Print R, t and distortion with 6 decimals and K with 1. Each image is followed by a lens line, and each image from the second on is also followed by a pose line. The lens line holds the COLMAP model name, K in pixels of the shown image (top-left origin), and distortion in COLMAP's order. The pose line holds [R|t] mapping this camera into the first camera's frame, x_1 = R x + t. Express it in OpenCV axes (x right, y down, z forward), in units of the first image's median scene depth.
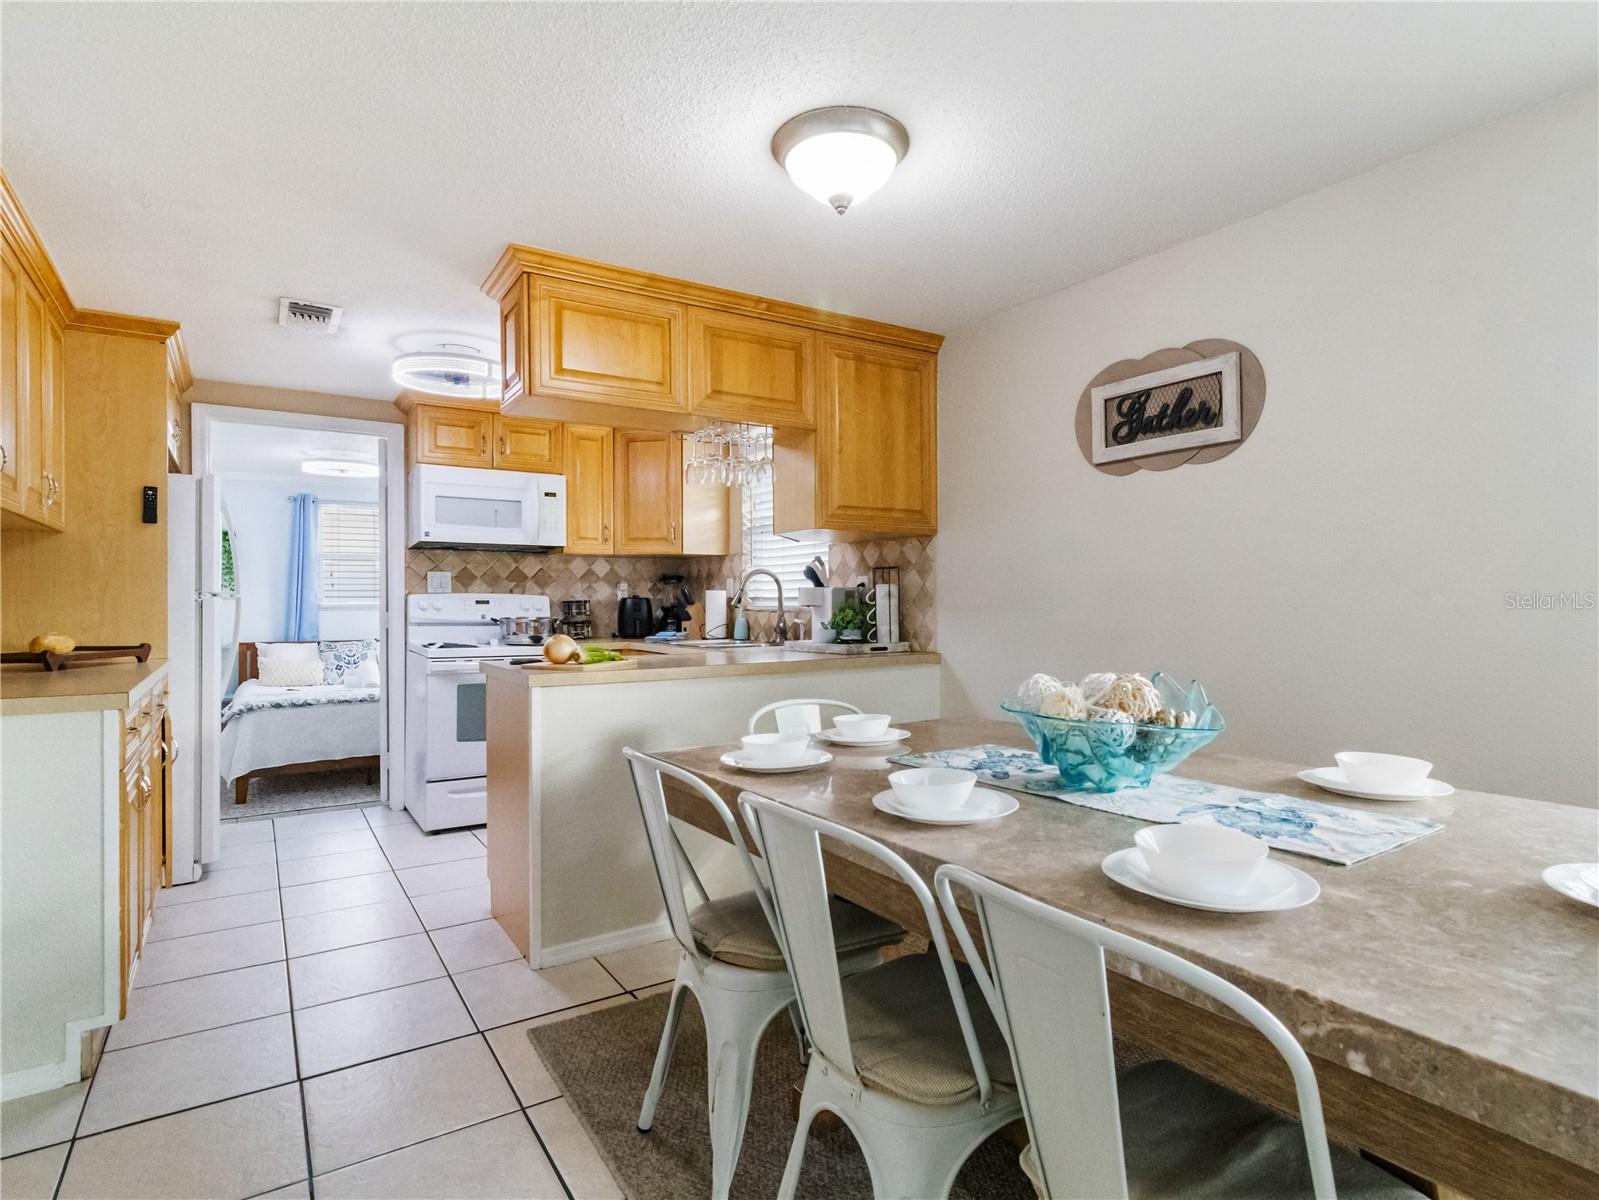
lens RADIAL K [[858.7, 0, 786.0], [0, 858.7, 593.7], [0, 0, 1]] dist [0.005235, -0.000154]
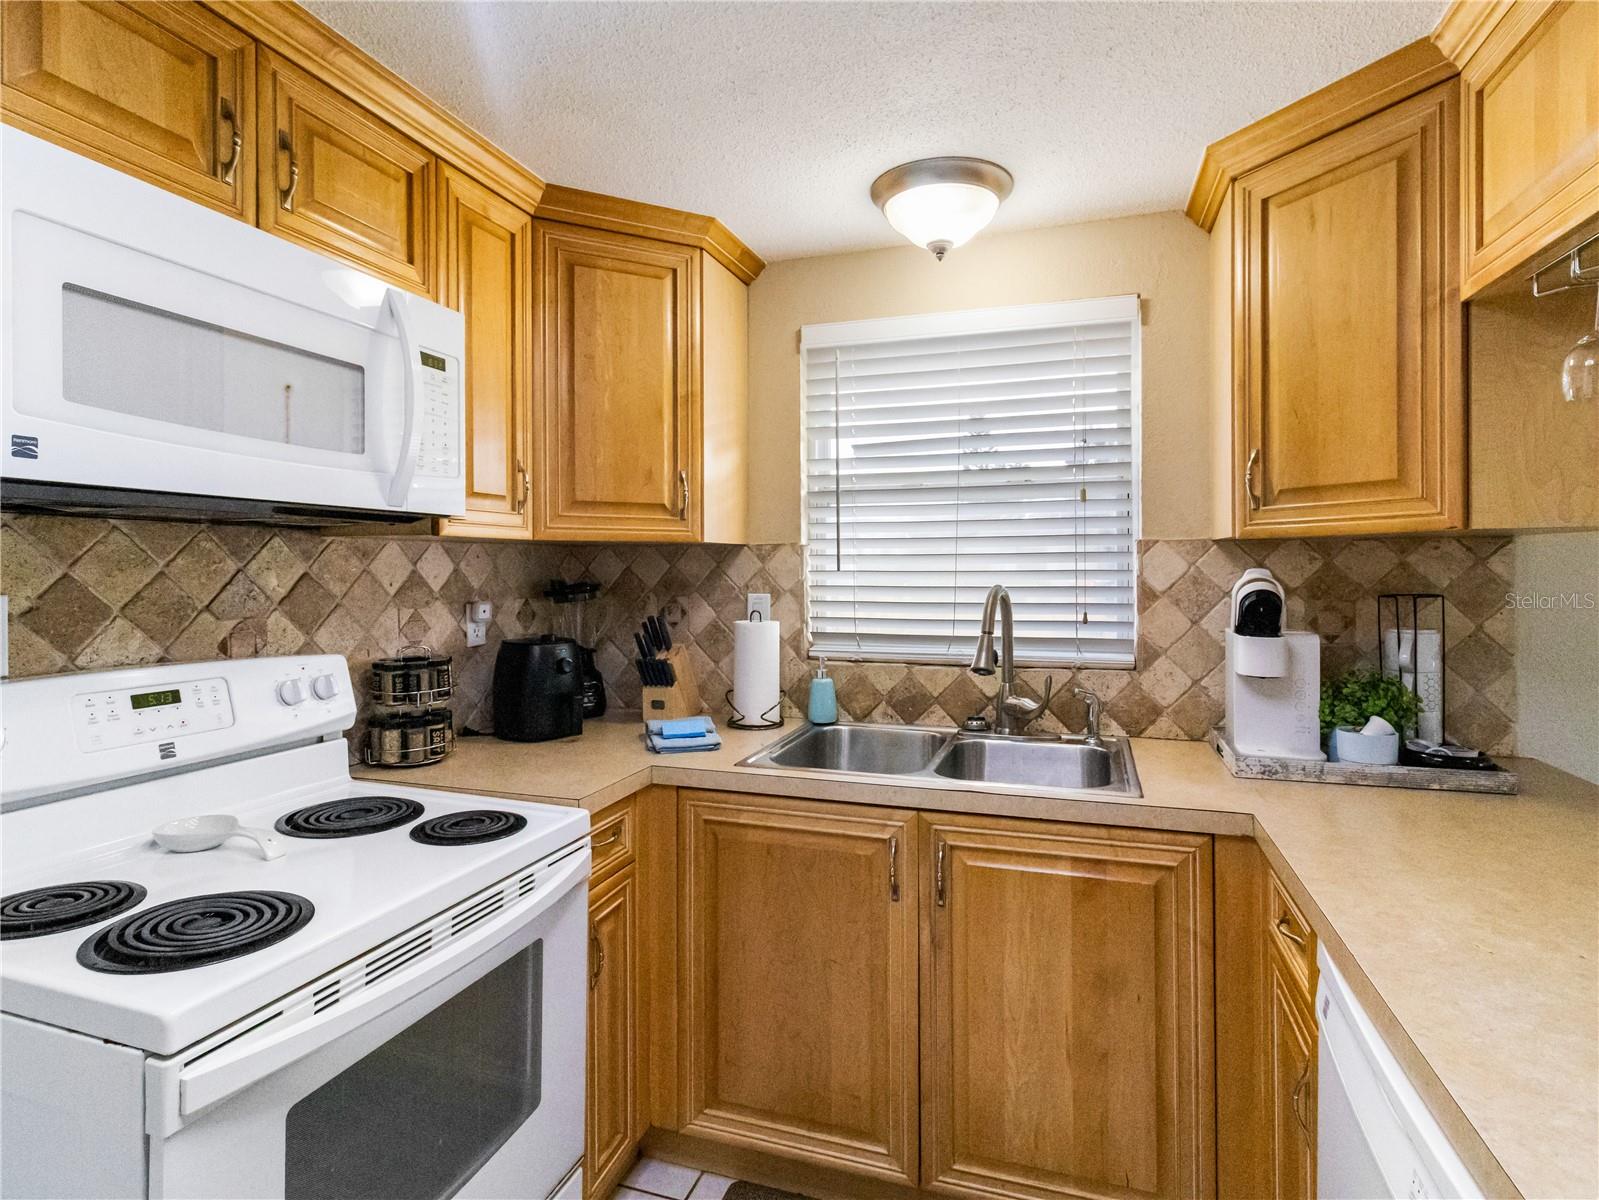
lens RADIAL K [[858.7, 0, 820.2], [0, 858.7, 569.7], [0, 0, 1]] dist [0.005235, -0.000154]
pose [[0.770712, -0.002957, 0.637176, -0.368186], [-0.003537, 0.999954, 0.008919, -0.037237], [-0.637173, -0.009128, 0.770666, 0.638317]]
